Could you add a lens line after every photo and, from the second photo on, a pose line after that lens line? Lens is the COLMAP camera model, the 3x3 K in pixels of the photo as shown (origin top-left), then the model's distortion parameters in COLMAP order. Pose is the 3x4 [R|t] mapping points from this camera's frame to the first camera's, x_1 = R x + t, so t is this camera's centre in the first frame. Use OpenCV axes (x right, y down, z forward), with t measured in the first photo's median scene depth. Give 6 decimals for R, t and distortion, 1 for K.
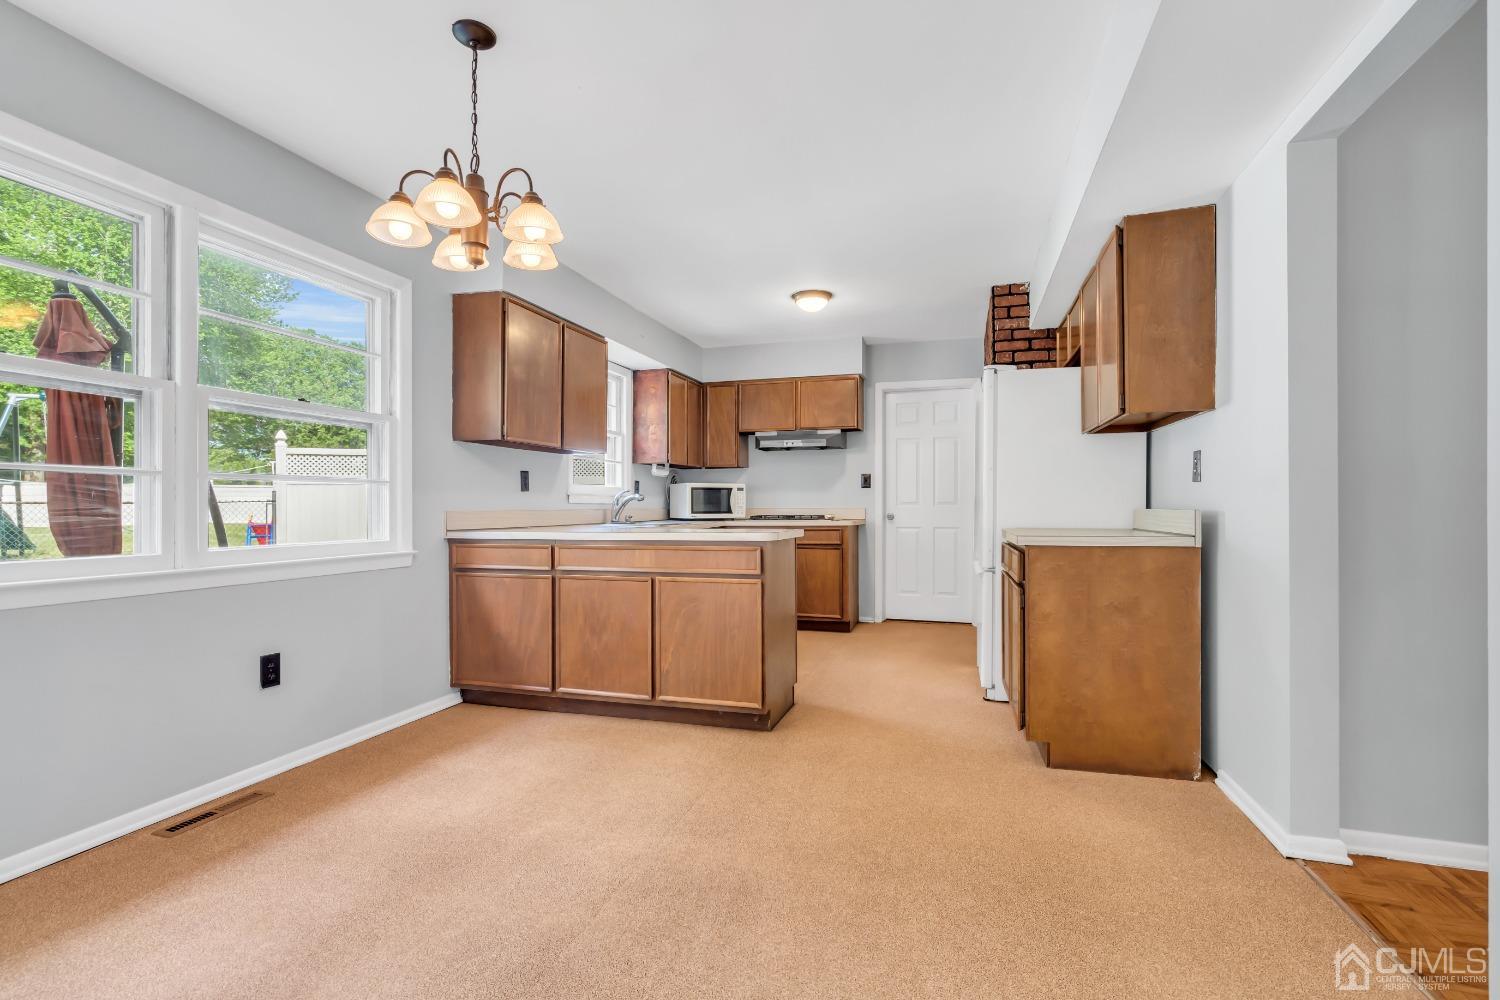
lens RADIAL K [[690.2, 0, 756.8], [0, 690.2, 503.7], [0, 0, 1]] dist [-0.012027, 0.003496]
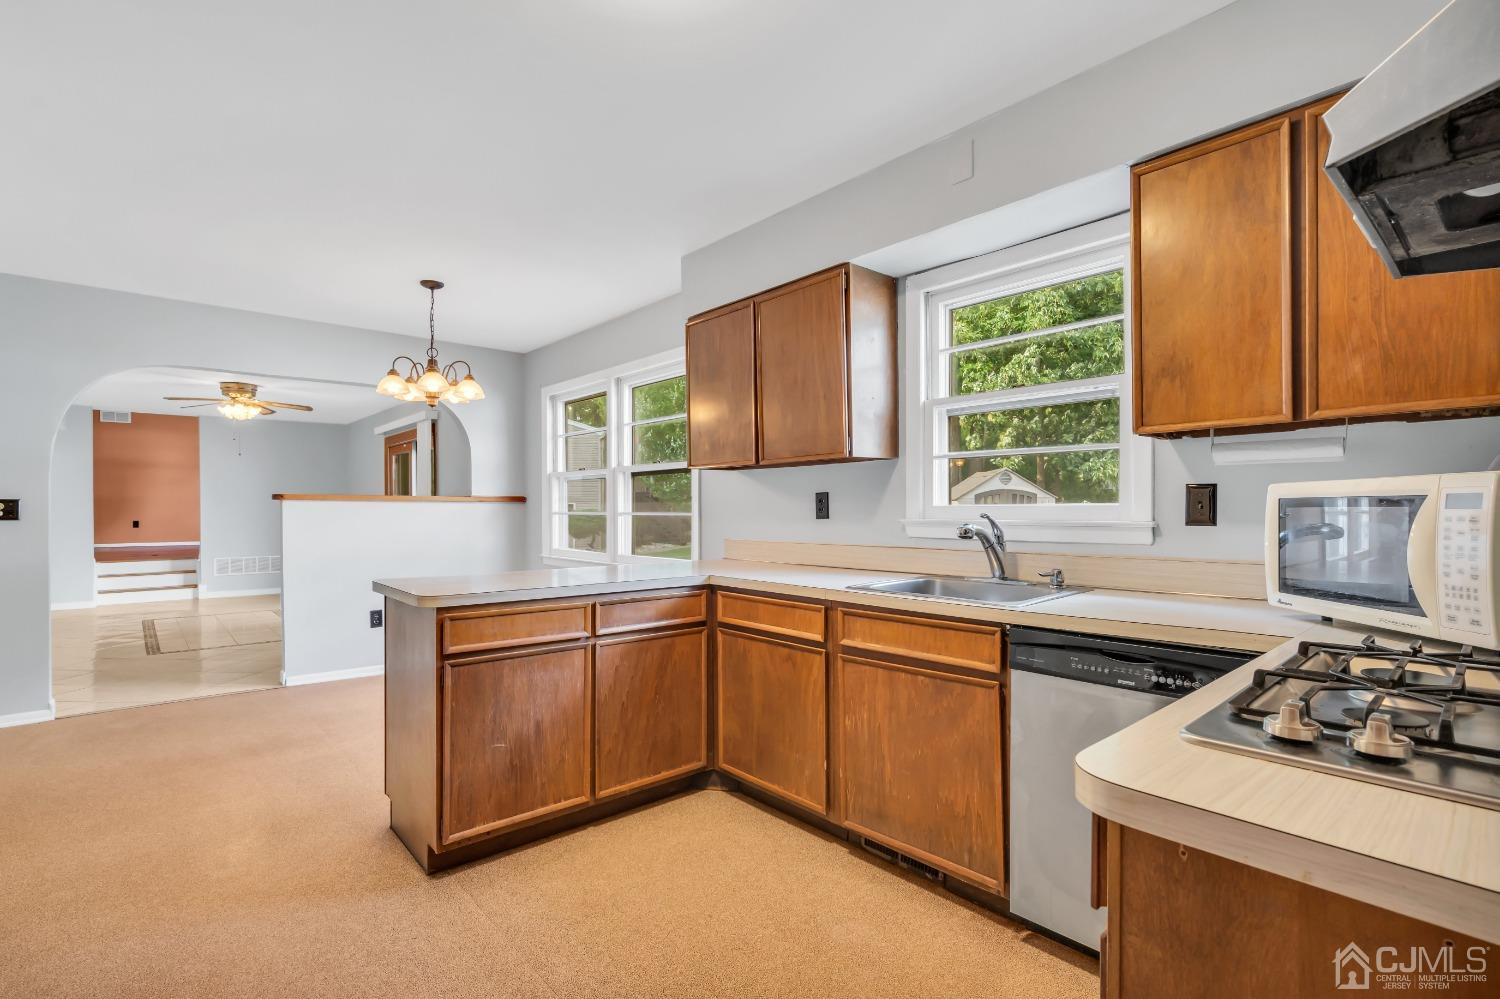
lens RADIAL K [[690.2, 0, 746.7], [0, 690.2, 509.9], [0, 0, 1]] dist [-0.012027, 0.003496]
pose [[-0.526703, 0.007102, -0.850020, 0.249429], [0.012473, 0.999922, 0.000625, -0.021044], [0.849958, -0.010273, -0.526750, 0.923568]]
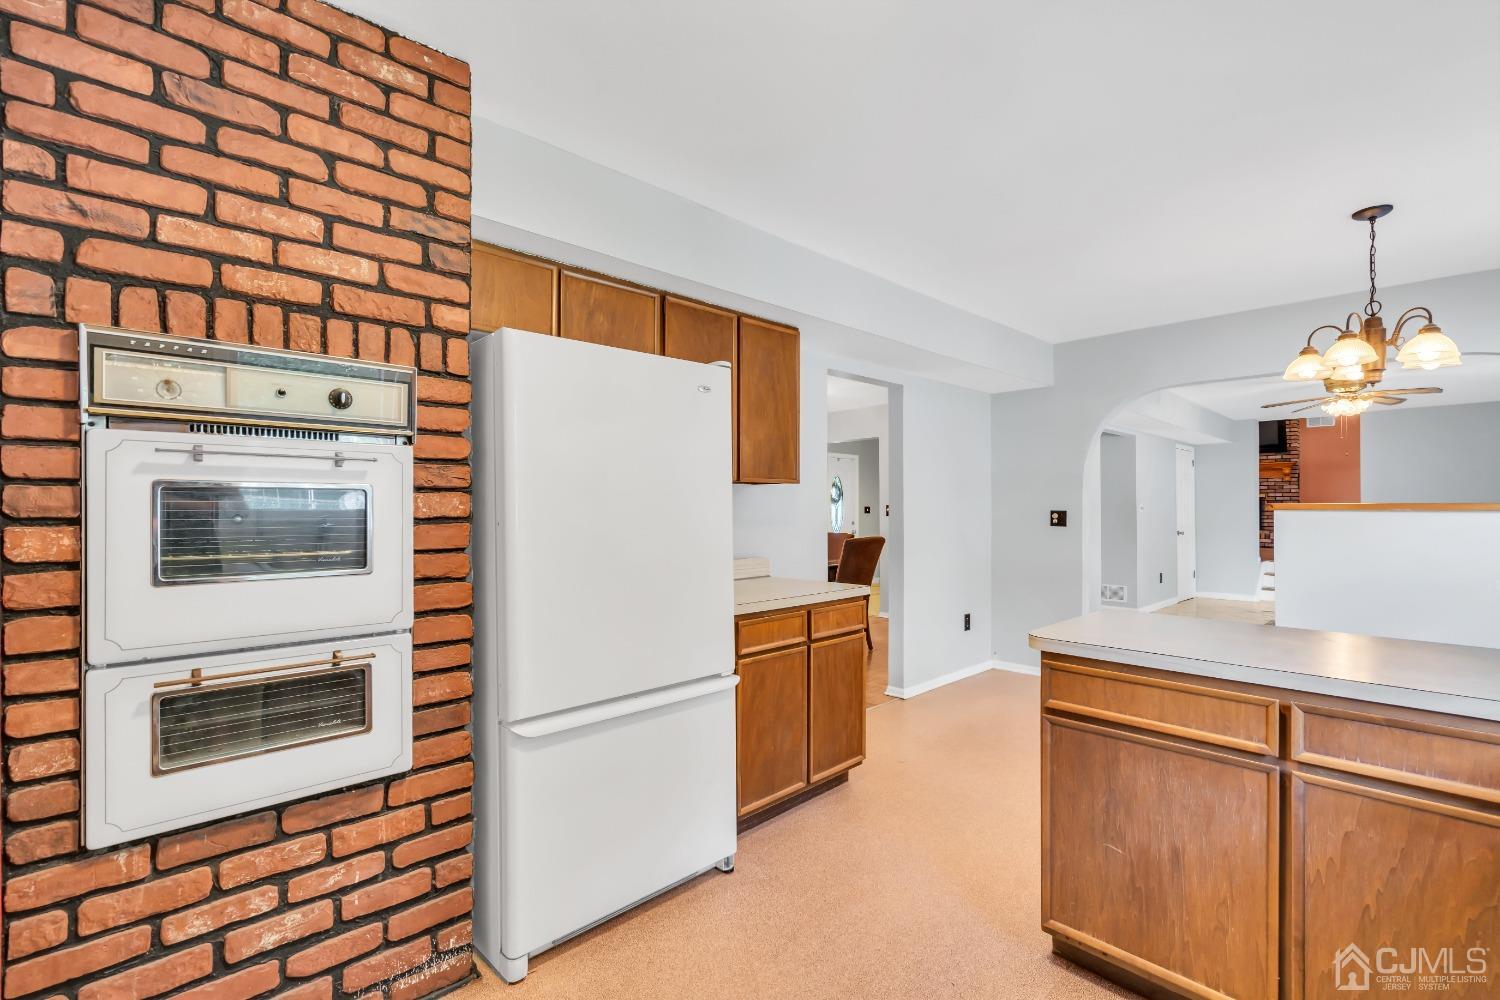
lens RADIAL K [[690.2, 0, 753.8], [0, 690.2, 505.8], [0, 0, 1]] dist [-0.012027, 0.003496]
pose [[-0.868765, 0.003459, 0.495212, -0.012742], [-0.001961, 0.999944, -0.010424, -0.034227], [-0.495221, -0.010027, -0.868709, 0.935299]]
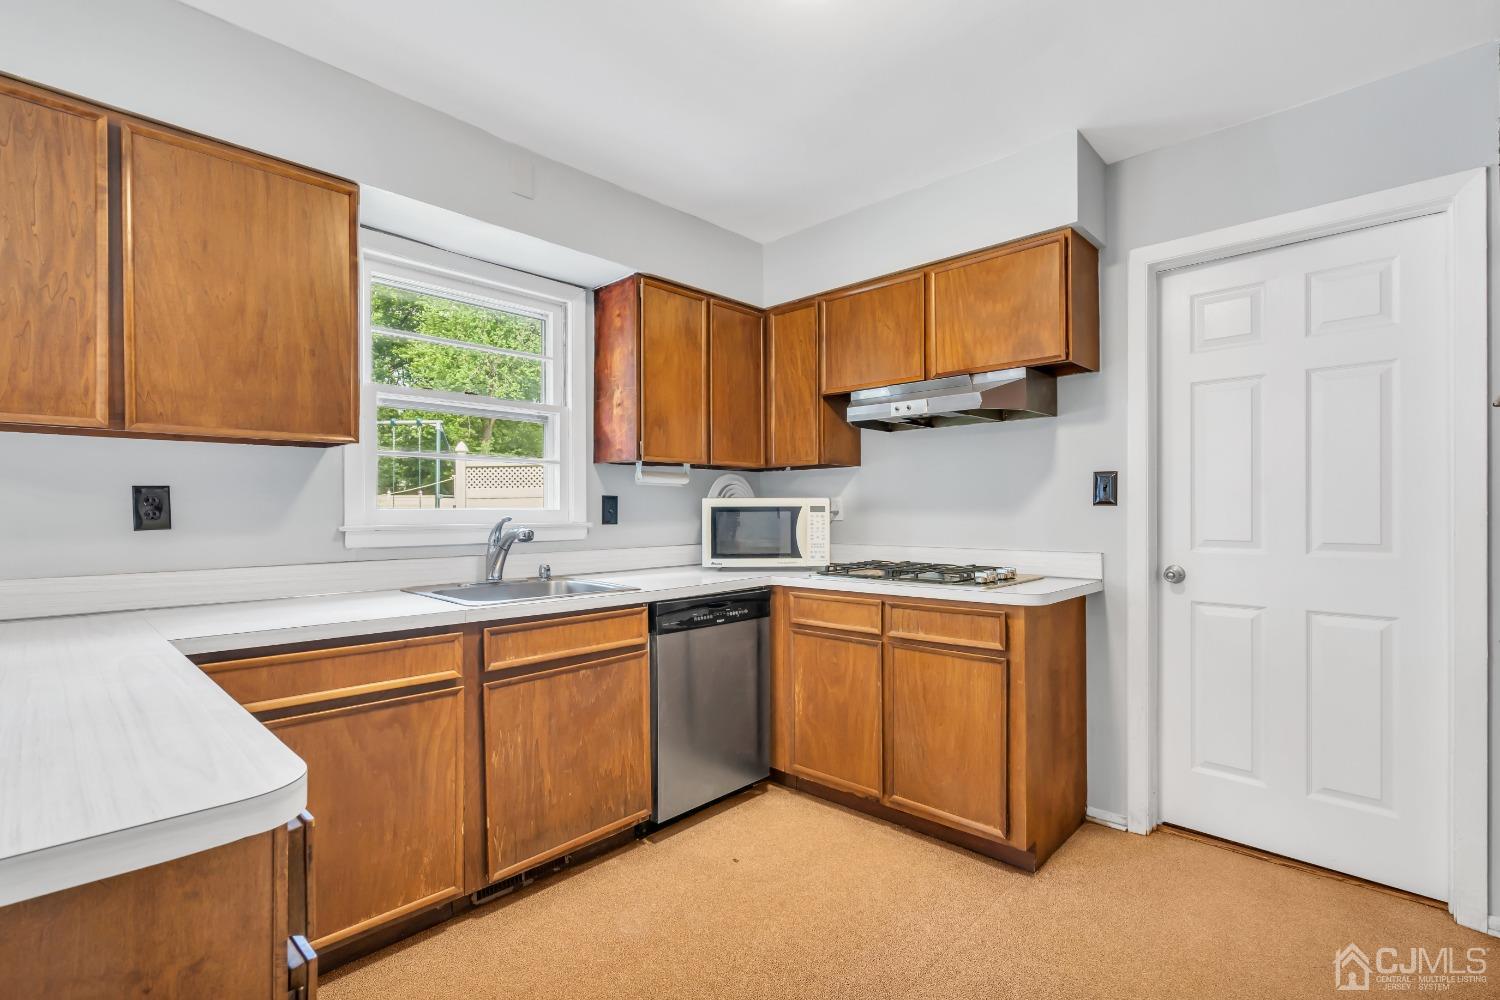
lens RADIAL K [[690.2, 0, 742.4], [0, 690.2, 505.1], [0, 0, 1]] dist [-0.012027, 0.003496]
pose [[0.891537, -0.001616, -0.452945, 0.153772], [0.002345, 0.999997, 0.001048, -0.024434], [0.452942, -0.001997, 0.891538, 0.534857]]
